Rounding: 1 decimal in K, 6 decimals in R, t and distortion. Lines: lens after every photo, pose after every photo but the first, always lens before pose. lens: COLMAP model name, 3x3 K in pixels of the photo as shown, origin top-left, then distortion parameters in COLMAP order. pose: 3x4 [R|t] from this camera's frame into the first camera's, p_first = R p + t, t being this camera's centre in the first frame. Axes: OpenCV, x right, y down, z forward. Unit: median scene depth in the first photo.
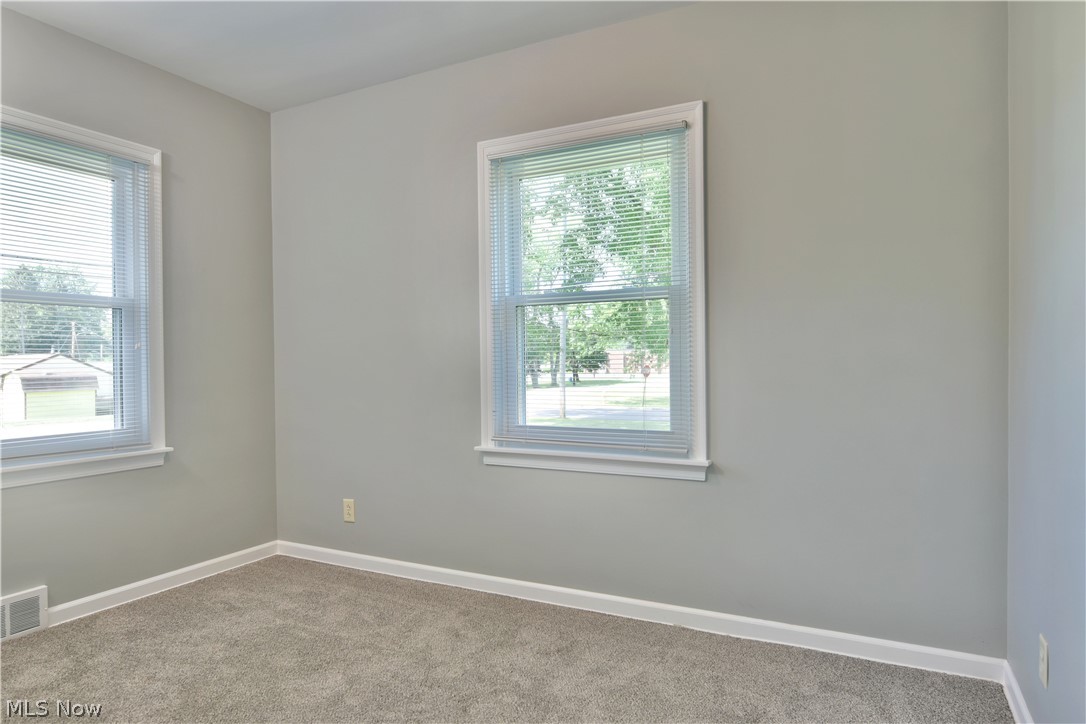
lens RADIAL K [[660.2, 0, 549.3], [0, 660.2, 361.2], [0, 0, 1]] dist [-0.011974, -0.006805]
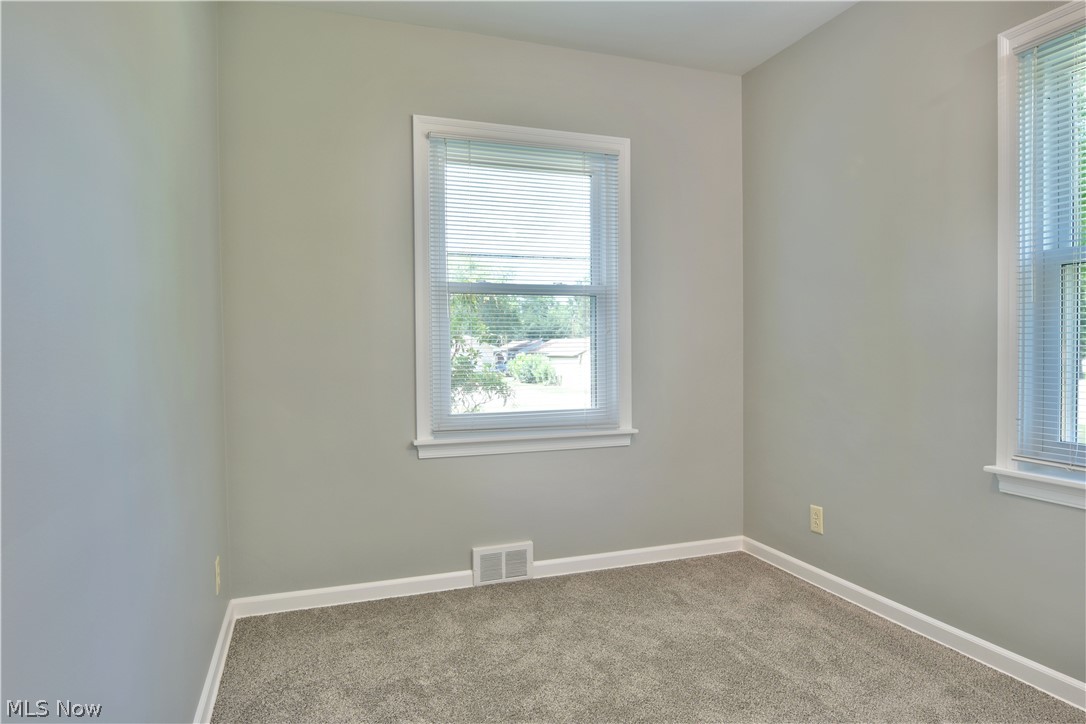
lens RADIAL K [[660.2, 0, 543.6], [0, 660.2, 366.0], [0, 0, 1]] dist [-0.011974, -0.006805]
pose [[0.725062, 0.024624, -0.688243, 0.029153], [-0.000027, 0.999362, 0.035726, -0.004803], [0.688684, -0.025885, 0.724600, 0.171594]]
